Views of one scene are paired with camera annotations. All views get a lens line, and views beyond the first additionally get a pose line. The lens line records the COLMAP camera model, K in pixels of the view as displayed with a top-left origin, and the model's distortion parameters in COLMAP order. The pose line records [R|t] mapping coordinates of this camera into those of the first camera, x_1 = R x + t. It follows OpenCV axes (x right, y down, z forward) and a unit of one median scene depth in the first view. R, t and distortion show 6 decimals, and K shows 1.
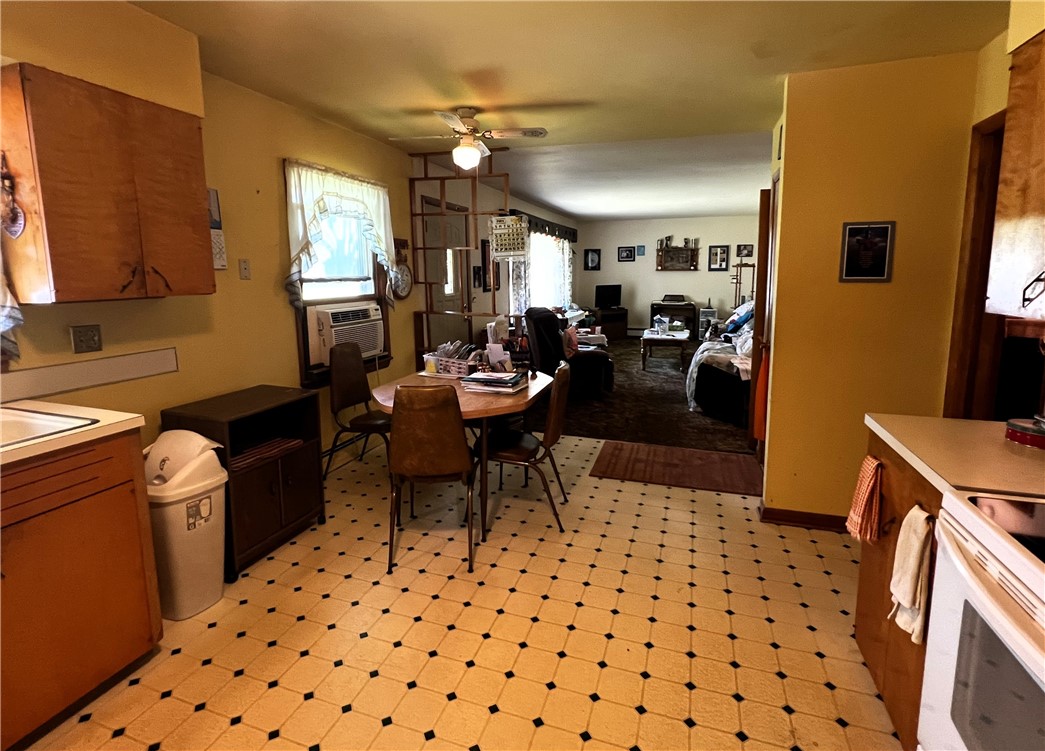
lens RADIAL K [[496.1, 0, 511.8], [0, 496.1, 338.8], [0, 0, 1]] dist [-0.000682, 0.000022]
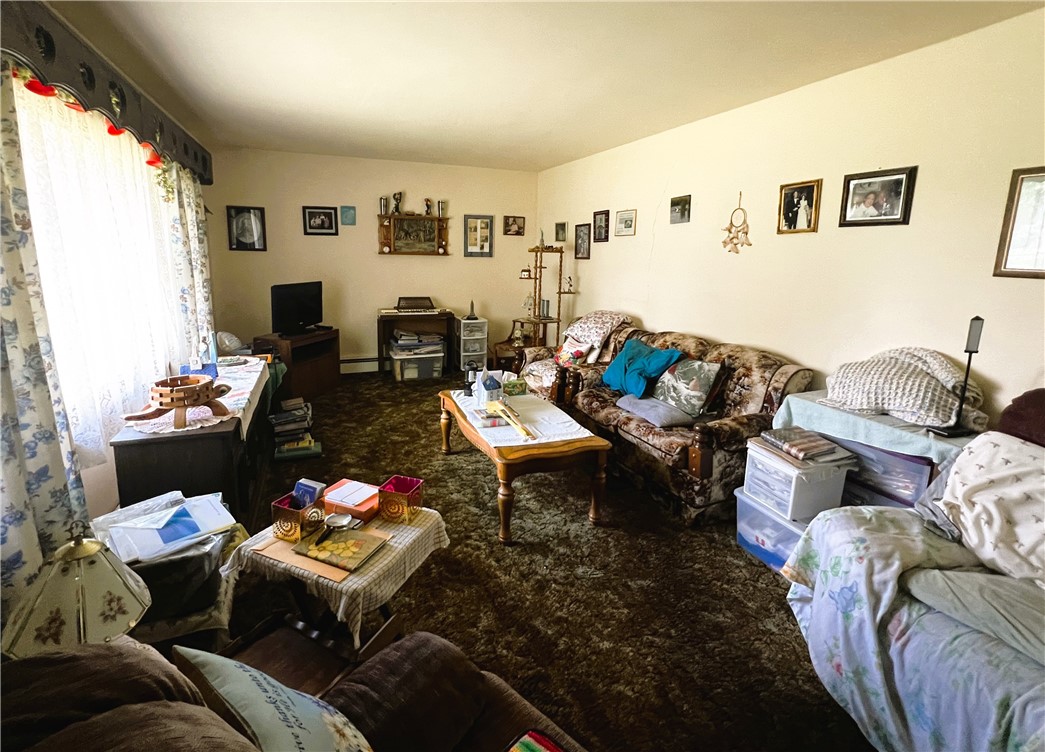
lens RADIAL K [[496.1, 0, 511.8], [0, 496.1, 339.3], [0, 0, 1]] dist [-0.000682, 0.000022]
pose [[0.762048, -0.092454, 0.640886, 0.046795], [0.065130, 0.995679, 0.066193, -0.082067], [-0.644236, -0.008701, 0.764777, 0.565345]]
